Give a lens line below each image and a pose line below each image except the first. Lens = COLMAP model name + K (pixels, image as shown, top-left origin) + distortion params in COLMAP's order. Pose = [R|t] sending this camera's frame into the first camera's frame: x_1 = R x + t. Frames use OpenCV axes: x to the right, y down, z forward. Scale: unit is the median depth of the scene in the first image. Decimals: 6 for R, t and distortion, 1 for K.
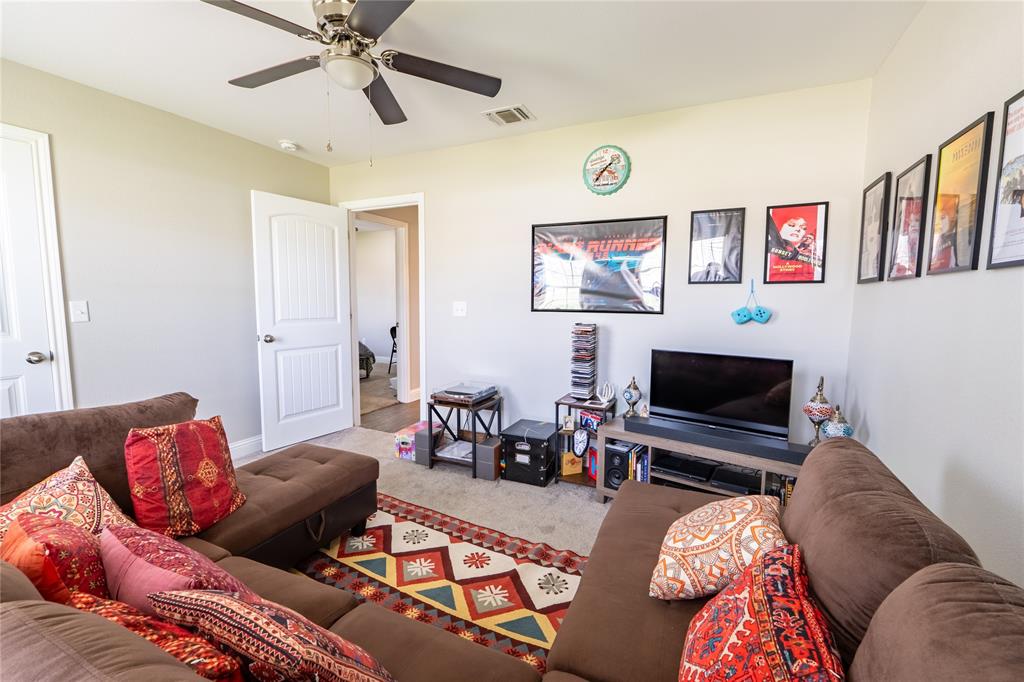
lens RADIAL K [[430.1, 0, 509.8], [0, 430.1, 337.9], [0, 0, 1]] dist [-0.002858, -0.000867]
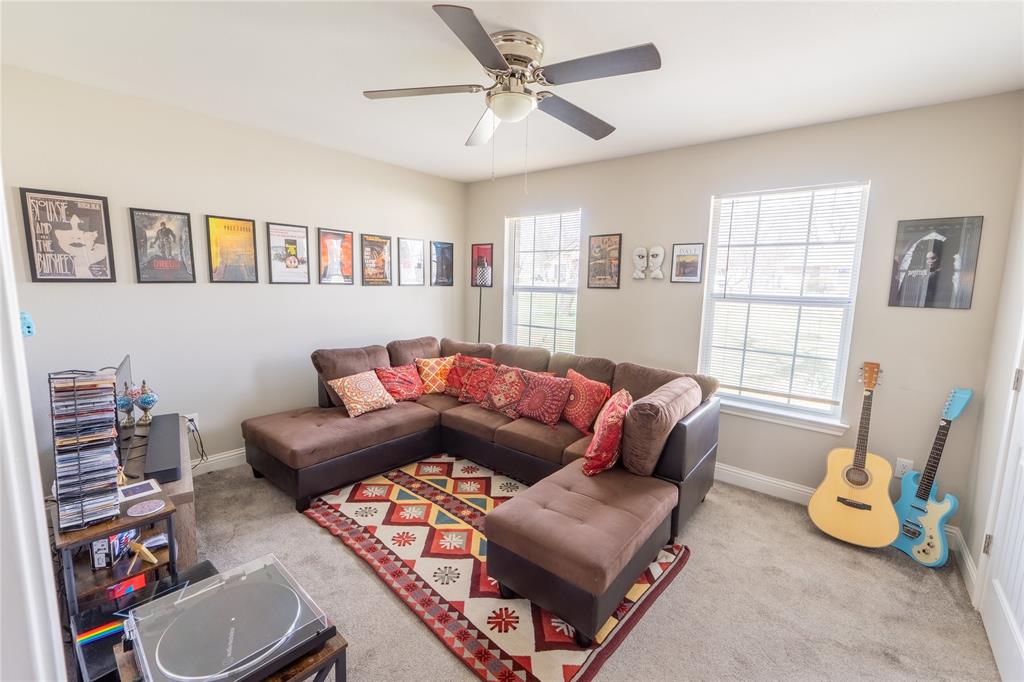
lens RADIAL K [[430.1, 0, 509.8], [0, 430.1, 337.9], [0, 0, 1]] dist [-0.002858, -0.000867]
pose [[-0.966560, -0.077208, 0.244543, -0.595177], [-0.021508, 0.974647, 0.222710, -0.269661], [-0.255538, 0.210003, -0.943716, 1.918579]]
